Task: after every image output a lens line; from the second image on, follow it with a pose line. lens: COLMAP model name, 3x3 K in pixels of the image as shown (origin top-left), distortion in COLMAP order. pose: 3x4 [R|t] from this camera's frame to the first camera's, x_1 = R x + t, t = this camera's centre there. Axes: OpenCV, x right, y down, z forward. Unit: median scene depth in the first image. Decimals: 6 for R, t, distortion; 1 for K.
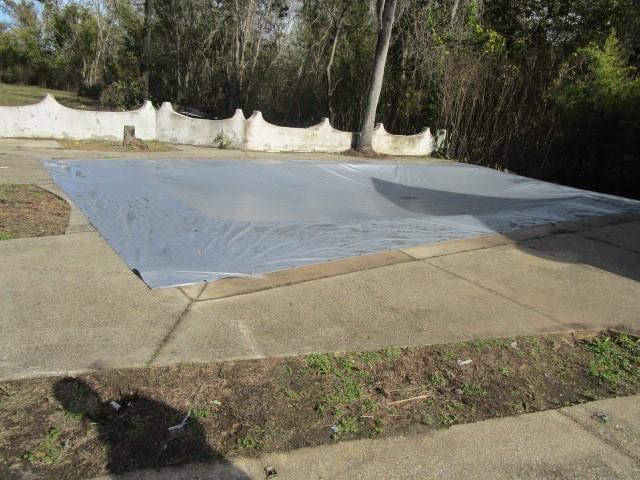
lens RADIAL K [[459.1, 0, 321.8], [0, 459.1, 234.3], [0, 0, 1]] dist [-0.013009, -0.004671]
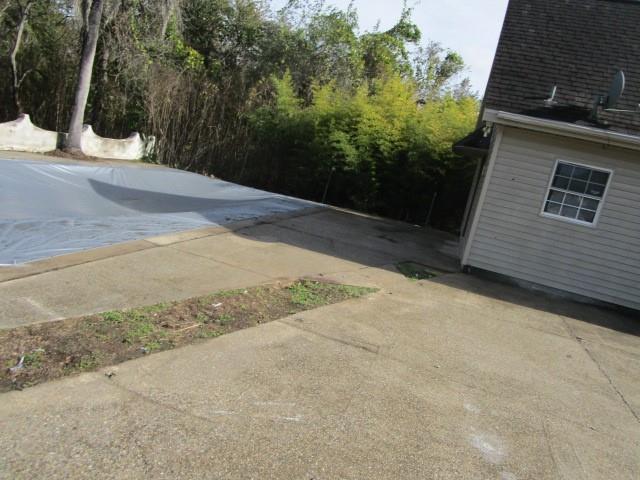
lens RADIAL K [[459.1, 0, 319.4], [0, 459.1, 237.6], [0, 0, 1]] dist [-0.013009, -0.004671]
pose [[0.810296, -0.050332, 0.583855, -0.103303], [0.054354, 0.998465, 0.010639, 0.028903], [-0.583495, 0.023114, 0.811788, -0.144138]]
